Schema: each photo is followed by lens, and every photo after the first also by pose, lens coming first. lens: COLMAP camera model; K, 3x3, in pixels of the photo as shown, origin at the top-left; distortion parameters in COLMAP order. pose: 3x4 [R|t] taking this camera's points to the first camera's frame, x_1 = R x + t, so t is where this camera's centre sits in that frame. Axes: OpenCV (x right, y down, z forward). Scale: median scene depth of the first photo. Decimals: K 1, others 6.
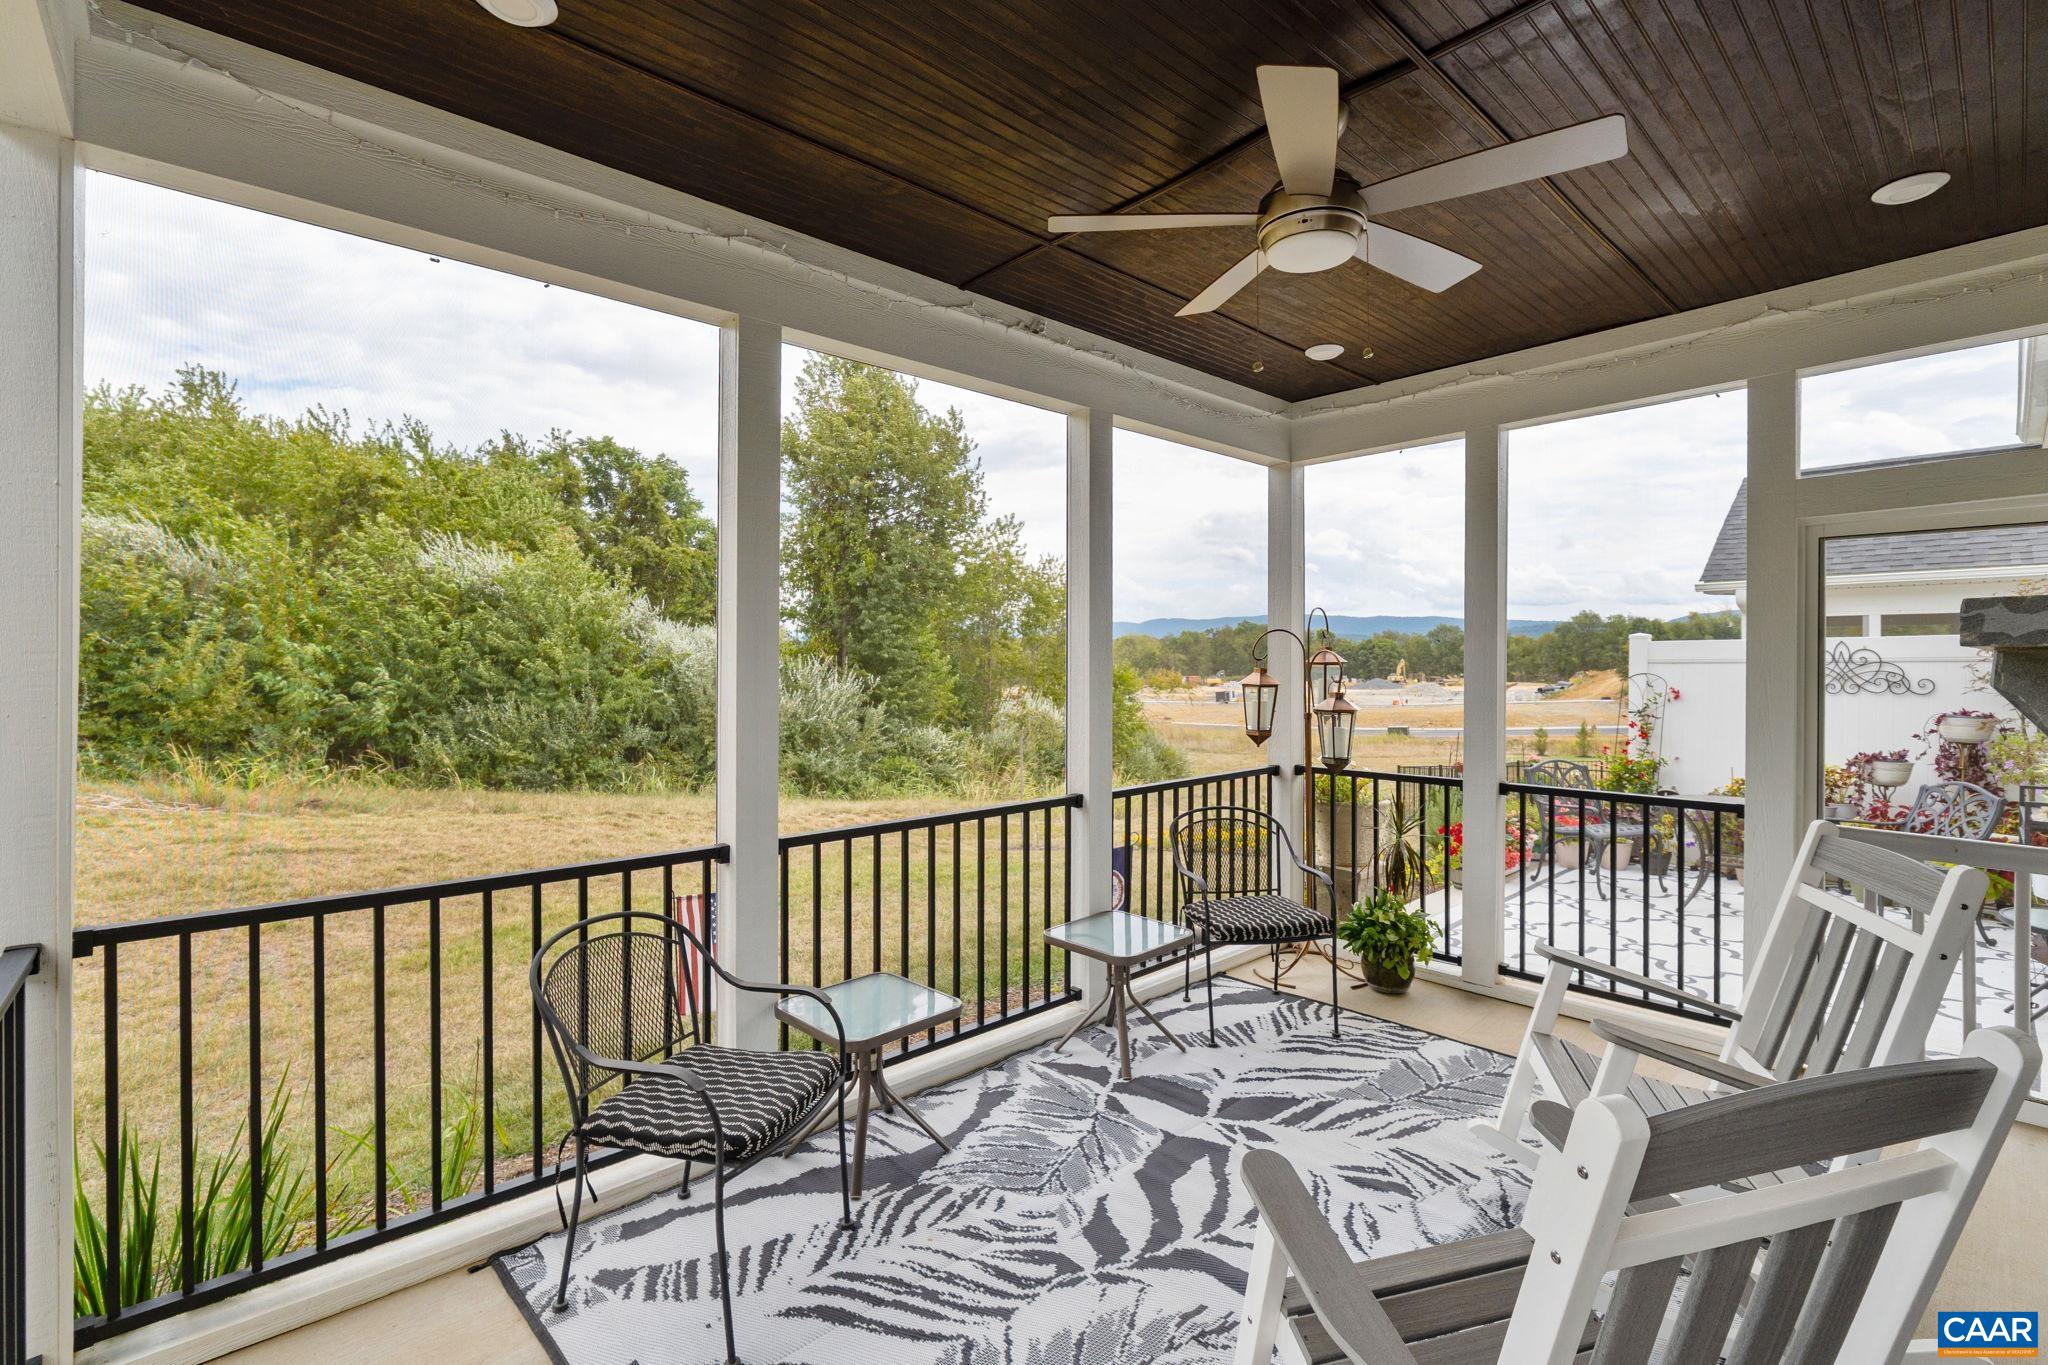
lens RADIAL K [[892.0, 0, 958.1], [0, 892.0, 662.6], [0, 0, 1]] dist [-0.009371, -0.000981]
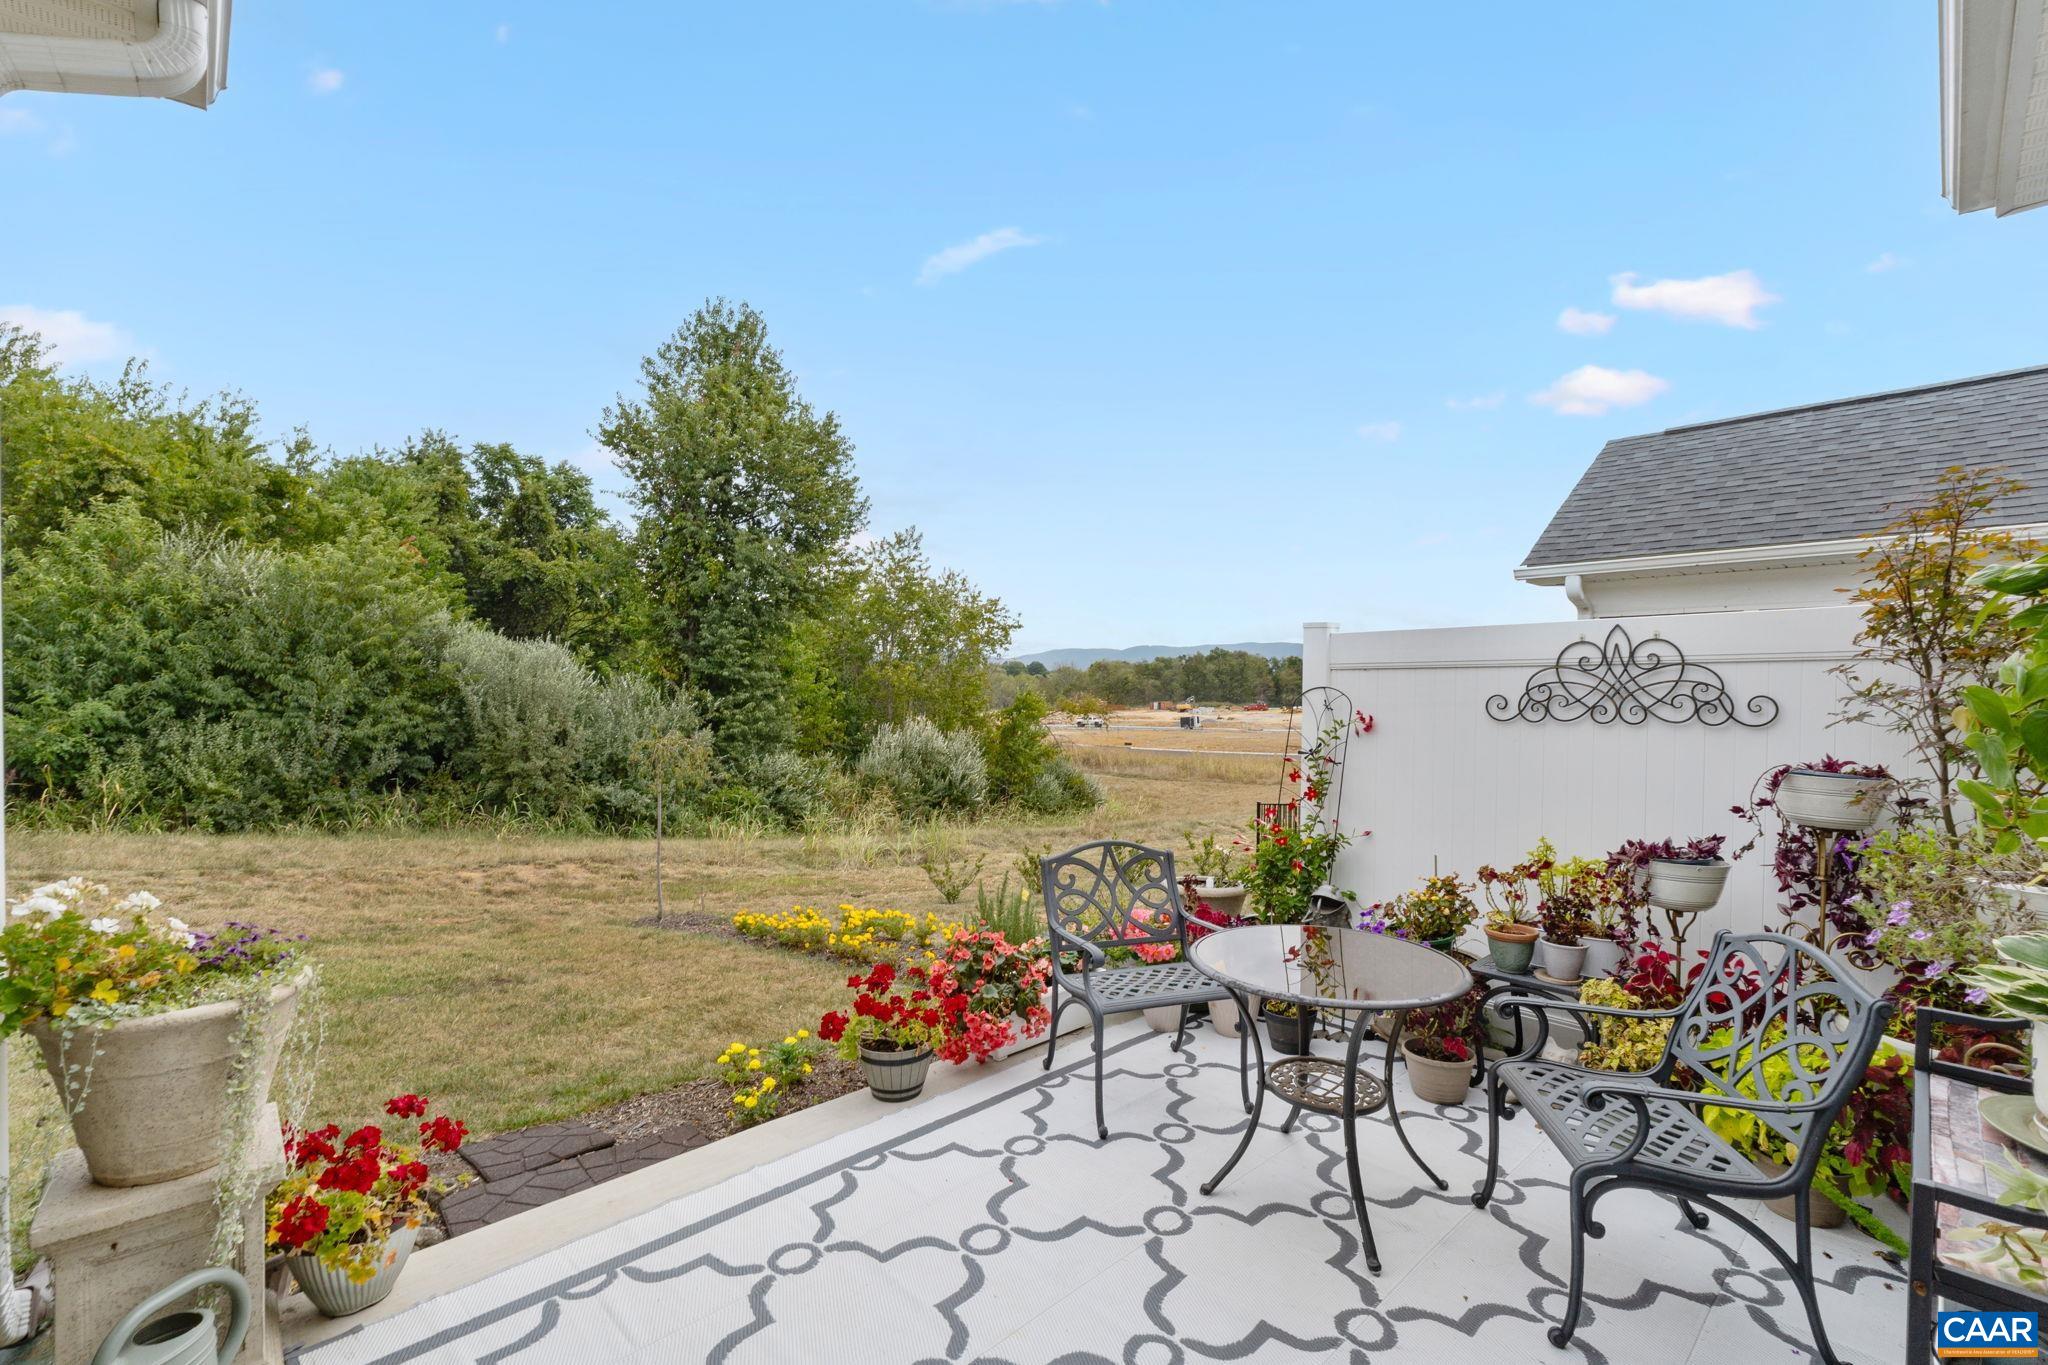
lens RADIAL K [[892.0, 0, 954.7], [0, 892.0, 694.6], [0, 0, 1]] dist [-0.009371, -0.000981]
pose [[0.999604, 0.005671, 0.027571, 0.521643], [-0.005910, 0.999946, 0.008599, 0.013788], [-0.027521, -0.008759, 0.999583, 0.424034]]
